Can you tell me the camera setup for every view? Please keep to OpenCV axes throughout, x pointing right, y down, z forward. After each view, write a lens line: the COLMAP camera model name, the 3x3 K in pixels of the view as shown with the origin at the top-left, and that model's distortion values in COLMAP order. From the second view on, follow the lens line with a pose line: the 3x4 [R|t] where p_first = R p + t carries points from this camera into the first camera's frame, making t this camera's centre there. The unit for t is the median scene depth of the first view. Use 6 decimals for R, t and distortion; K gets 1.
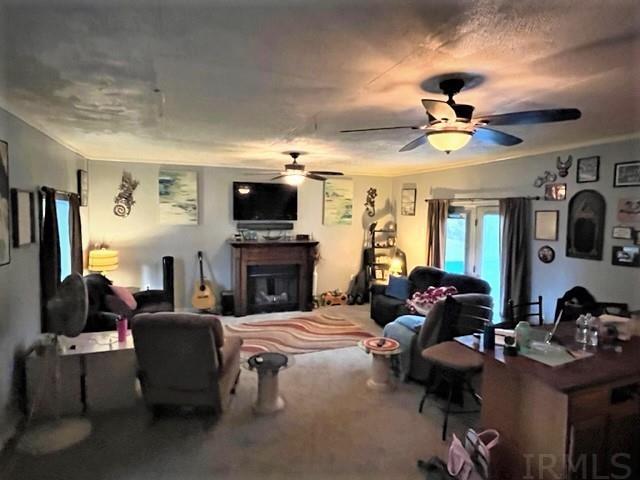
lens RADIAL K [[372.3, 0, 320.9], [0, 372.3, 238.6], [0, 0, 1]] dist [-0.000948, -0.000132]
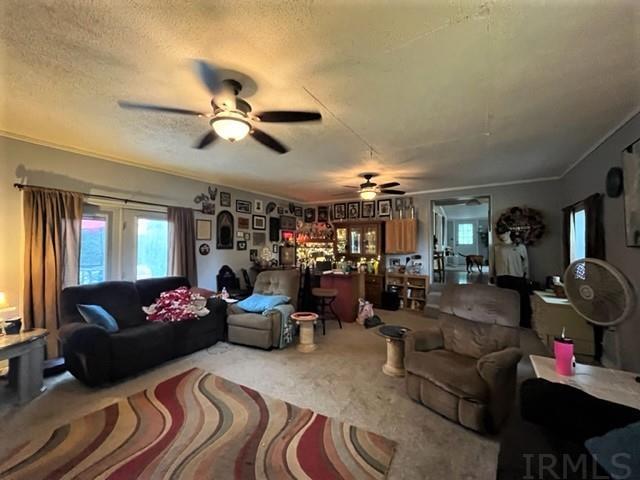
lens RADIAL K [[258.4, 0, 322.1], [0, 258.4, 241.6], [0, 0, 1]] dist [-0.002136, 0.000111]
pose [[-0.594684, -0.004798, 0.803945, -0.499564], [0.042206, 0.998417, 0.037179, -0.007477], [-0.802851, 0.056041, -0.593540, 1.222903]]
